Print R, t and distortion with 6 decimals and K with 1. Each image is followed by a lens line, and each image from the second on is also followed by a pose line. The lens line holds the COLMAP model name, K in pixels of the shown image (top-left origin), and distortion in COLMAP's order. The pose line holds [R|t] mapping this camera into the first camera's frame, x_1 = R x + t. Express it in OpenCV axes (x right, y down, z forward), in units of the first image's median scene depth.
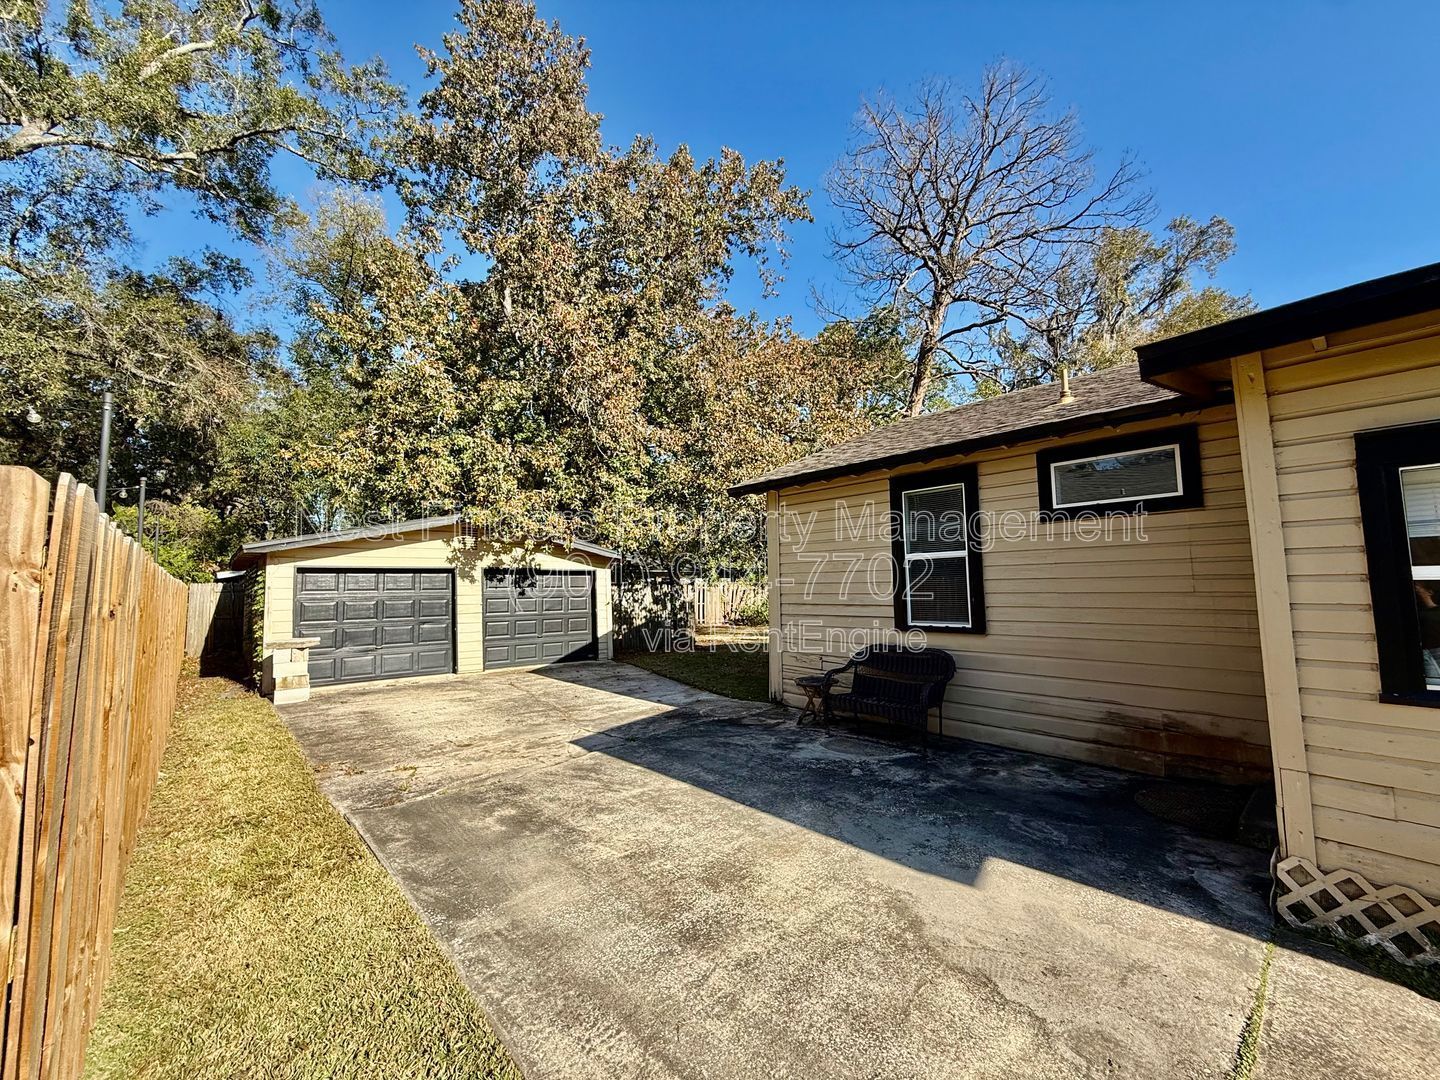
lens RADIAL K [[587.0, 0, 712.4], [0, 587.0, 528.8], [0, 0, 1]] dist [-0.000740, -0.000417]
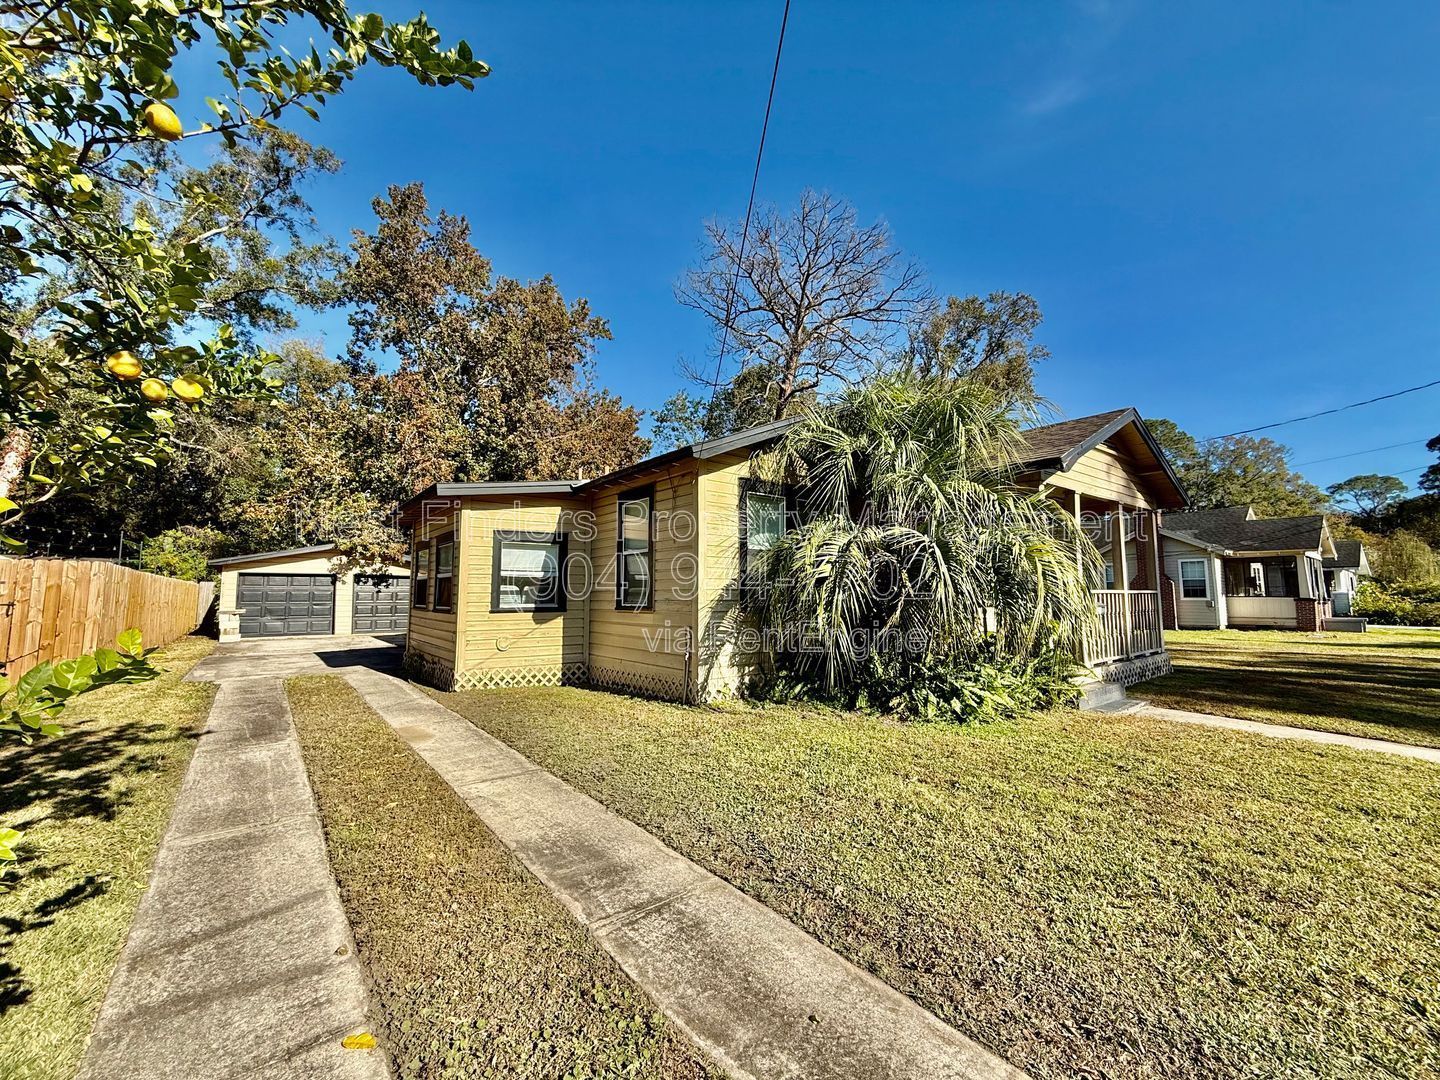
lens RADIAL K [[587.0, 0, 712.4], [0, 587.0, 528.8], [0, 0, 1]] dist [-0.000740, -0.000417]
pose [[0.997836, 0.010744, -0.064871, 0.592849], [-0.011290, 0.999904, -0.008055, -0.049383], [0.064779, 0.008770, 0.997861, -0.497792]]
